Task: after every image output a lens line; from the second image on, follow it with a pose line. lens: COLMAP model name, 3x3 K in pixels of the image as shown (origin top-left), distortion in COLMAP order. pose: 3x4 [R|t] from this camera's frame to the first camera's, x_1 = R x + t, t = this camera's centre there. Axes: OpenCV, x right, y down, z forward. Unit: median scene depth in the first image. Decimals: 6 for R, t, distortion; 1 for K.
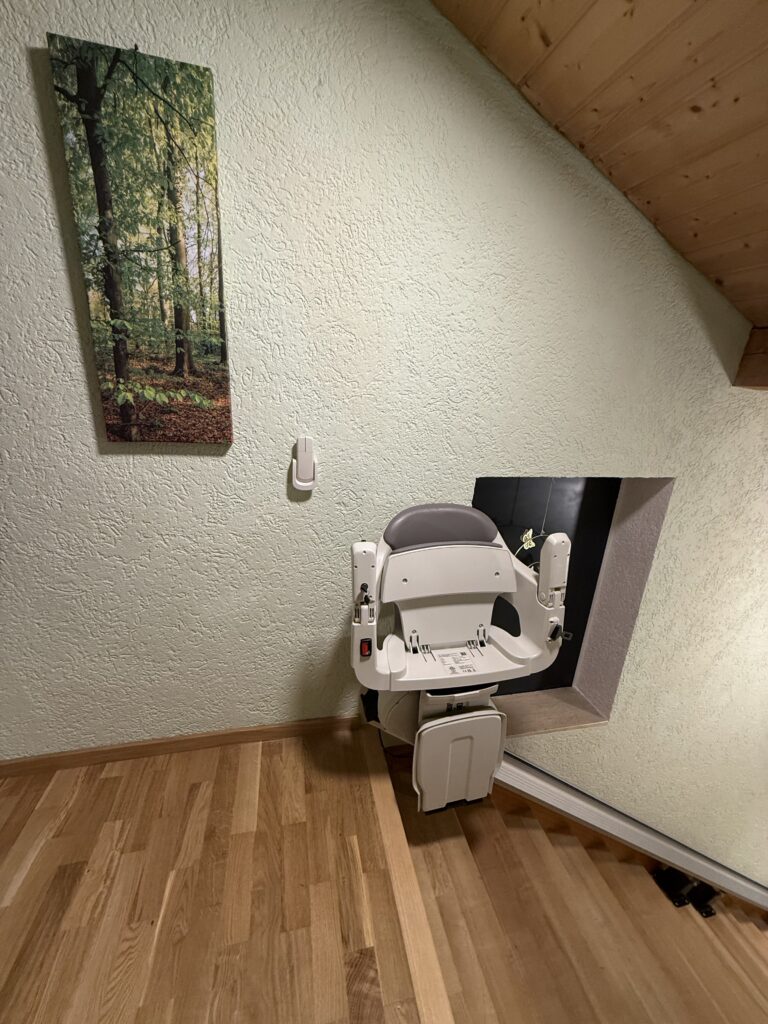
lens RADIAL K [[409.1, 0, 385.6], [0, 409.1, 523.7], [0, 0, 1]] dist [0.012483, -0.000702]
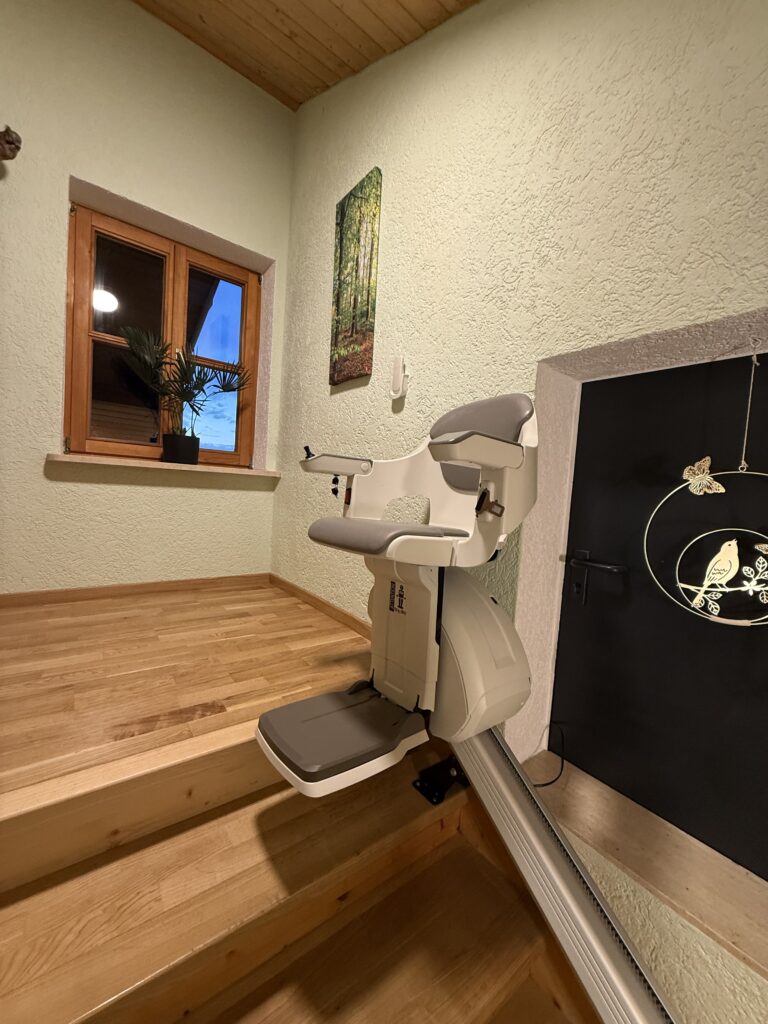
lens RADIAL K [[409.1, 0, 385.6], [0, 409.1, 523.7], [0, 0, 1]] dist [0.012483, -0.000702]
pose [[0.415074, 0.039695, -0.908921, 1.119917], [-0.337757, 0.934373, -0.113436, 0.504305], [0.844768, 0.354079, 0.401241, 0.709045]]
